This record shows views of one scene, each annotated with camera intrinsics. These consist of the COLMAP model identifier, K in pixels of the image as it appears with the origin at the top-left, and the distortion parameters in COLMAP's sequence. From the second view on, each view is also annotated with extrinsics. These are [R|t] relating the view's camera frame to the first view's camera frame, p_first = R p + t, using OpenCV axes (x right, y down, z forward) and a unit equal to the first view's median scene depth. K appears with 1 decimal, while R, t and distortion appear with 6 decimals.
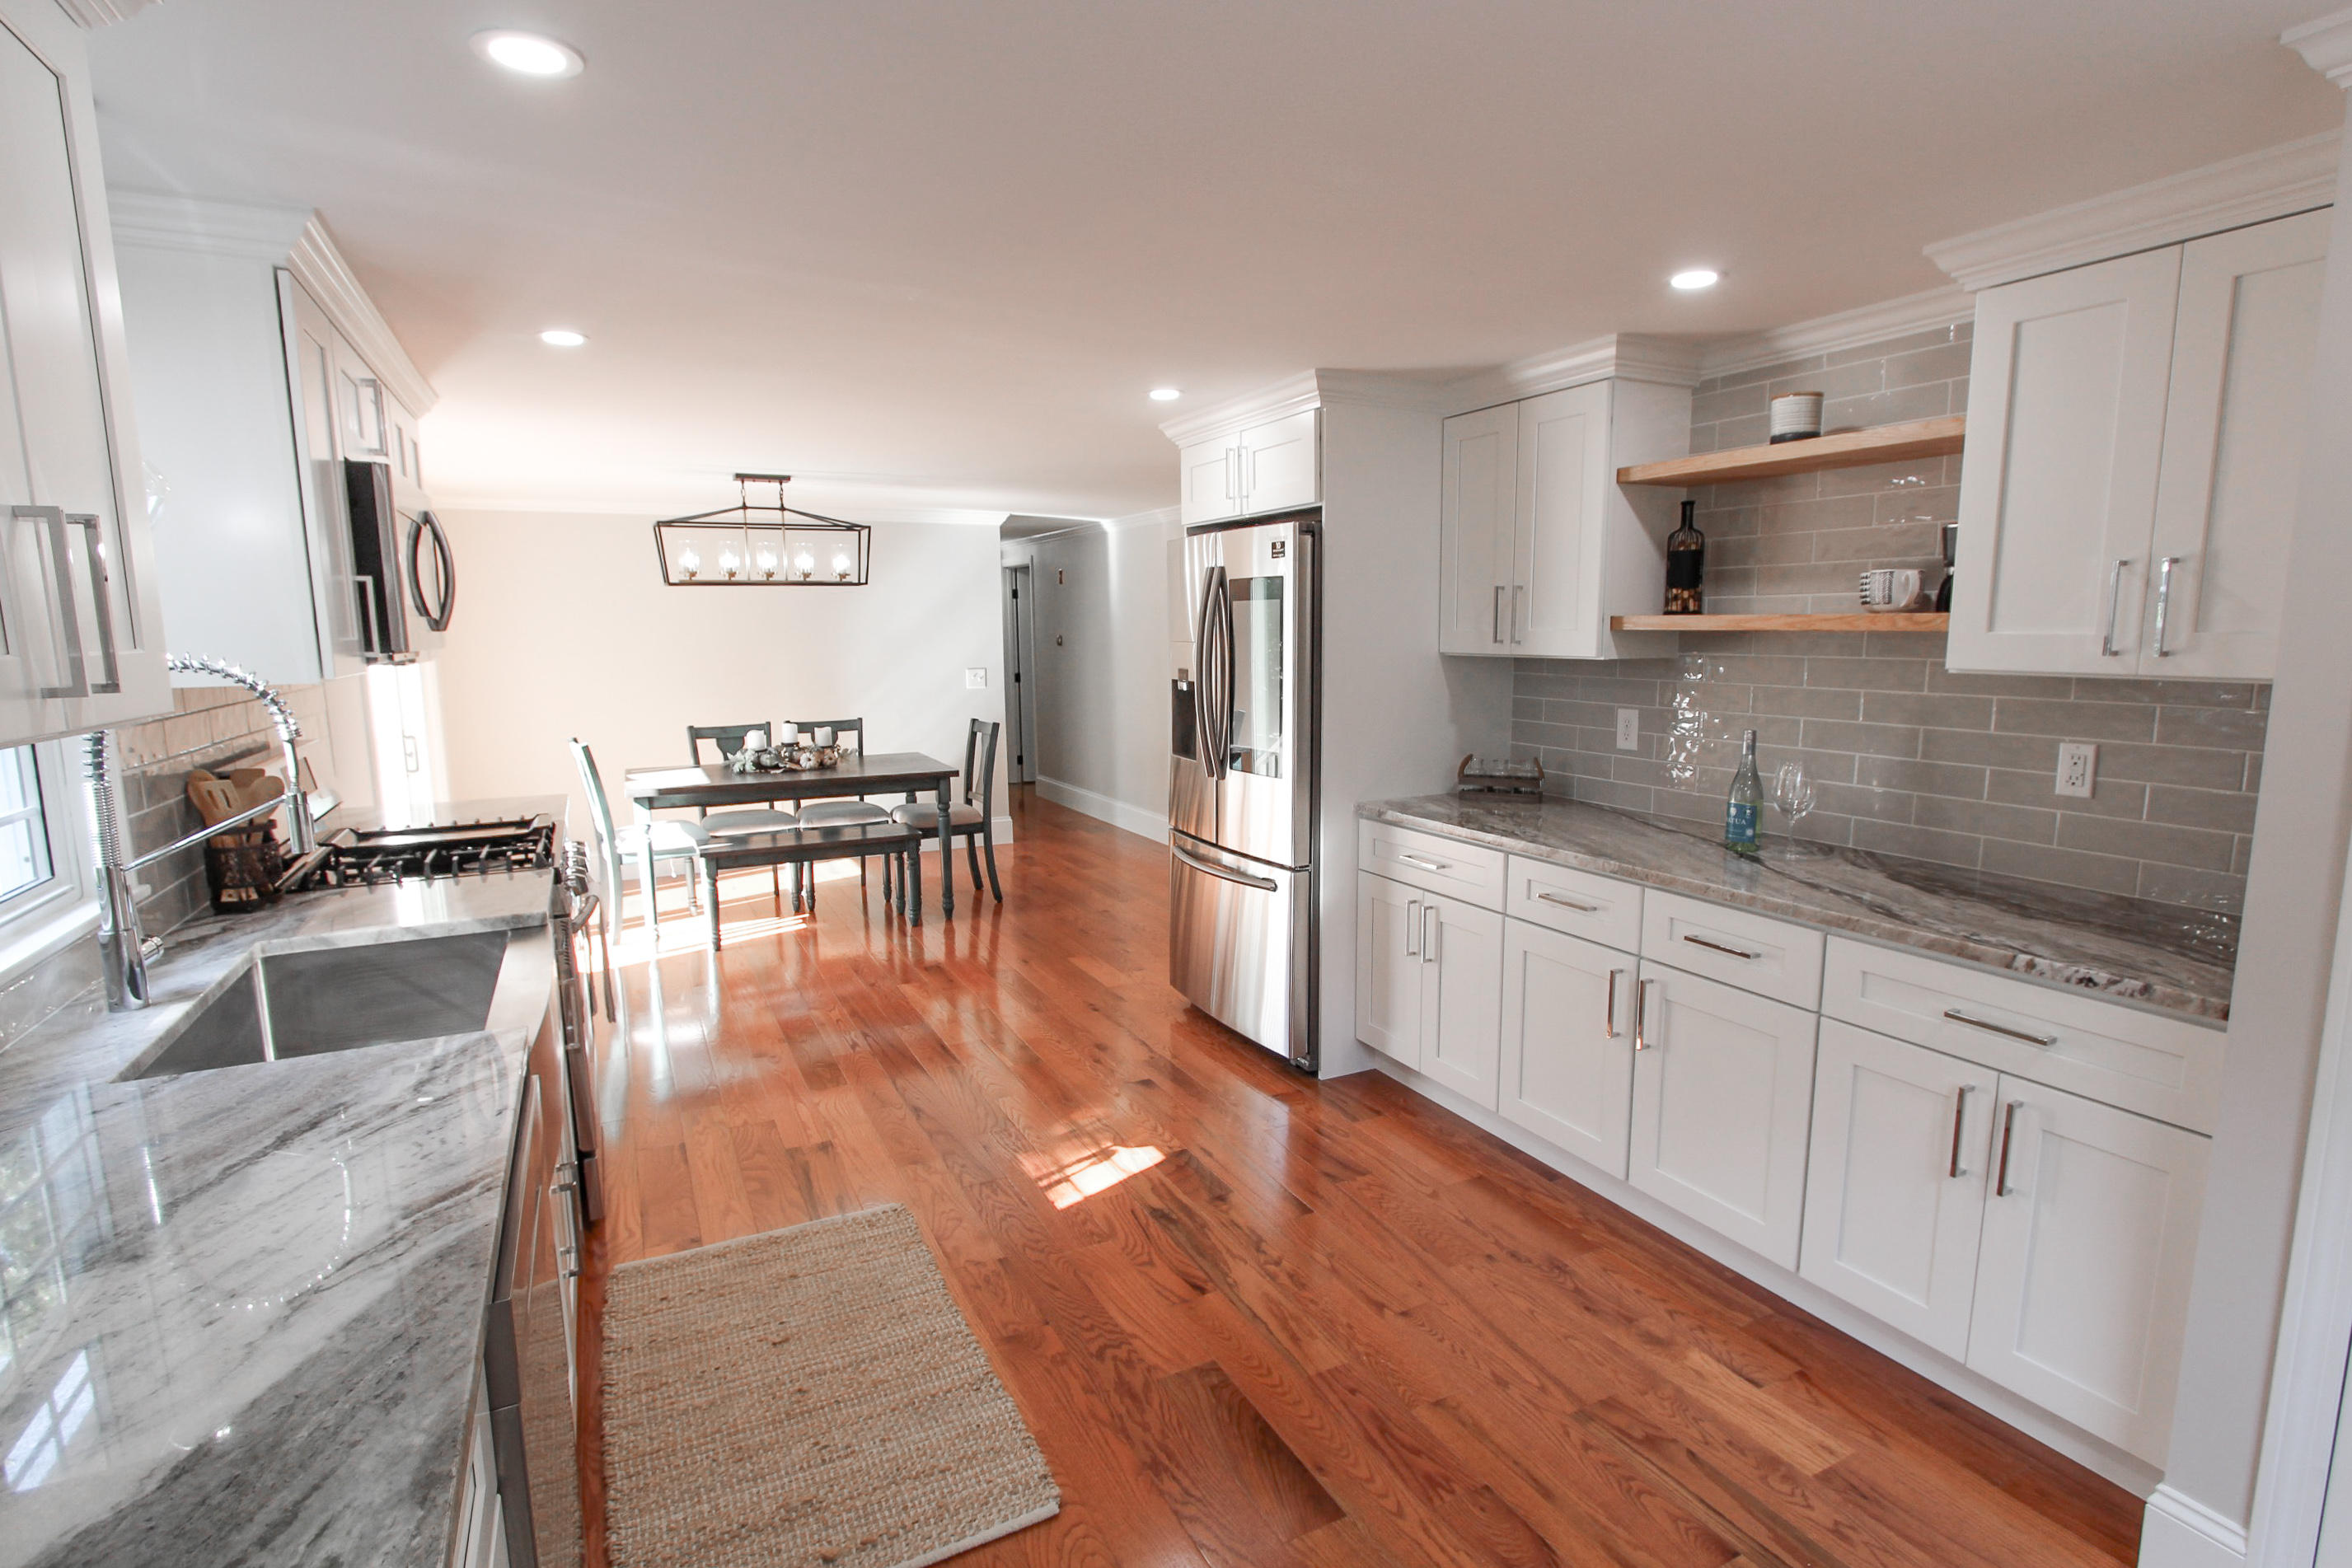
lens RADIAL K [[1103.8, 0, 1187.2], [0, 1103.8, 786.6], [0, 0, 1]] dist [-0.014957, 0.001812]
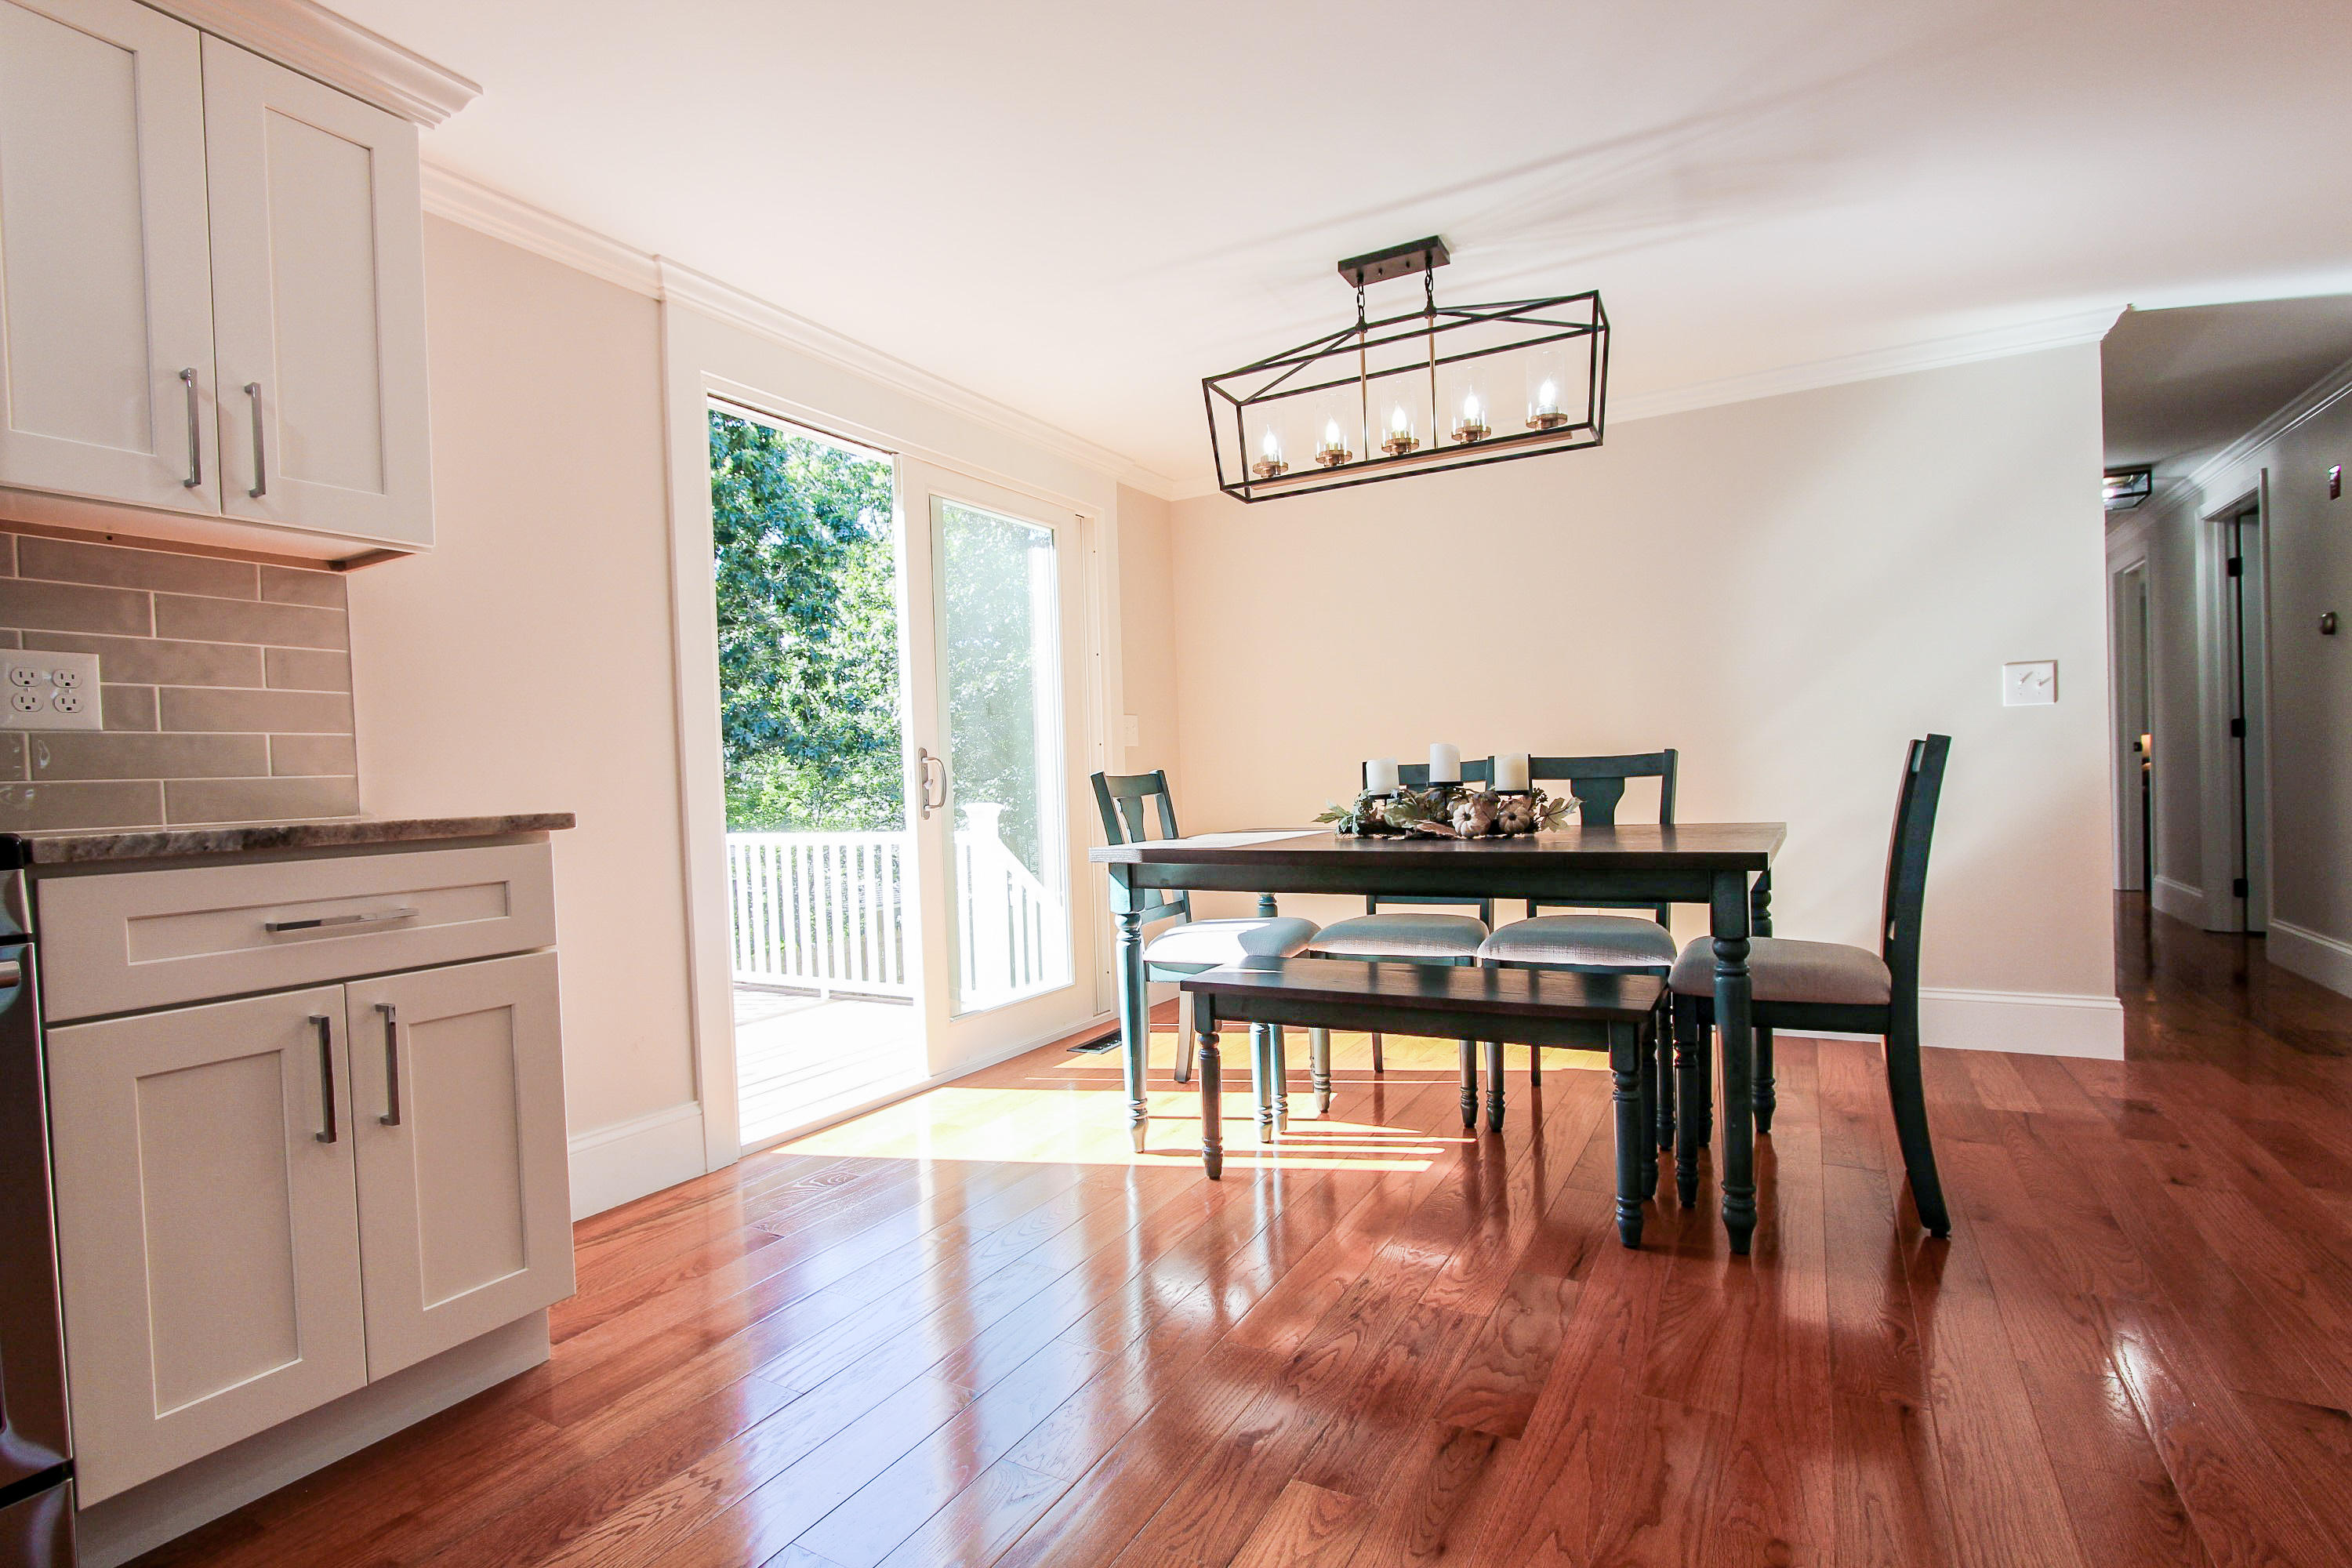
lens RADIAL K [[1103.9, 0, 1187.2], [0, 1103.9, 786.6], [0, 0, 1]] dist [-0.014957, 0.001812]
pose [[0.561390, -0.004292, -0.827540, -0.016247], [-0.084193, 0.994502, -0.062273, 0.002769], [0.823257, 0.104632, 0.557942, 0.637978]]
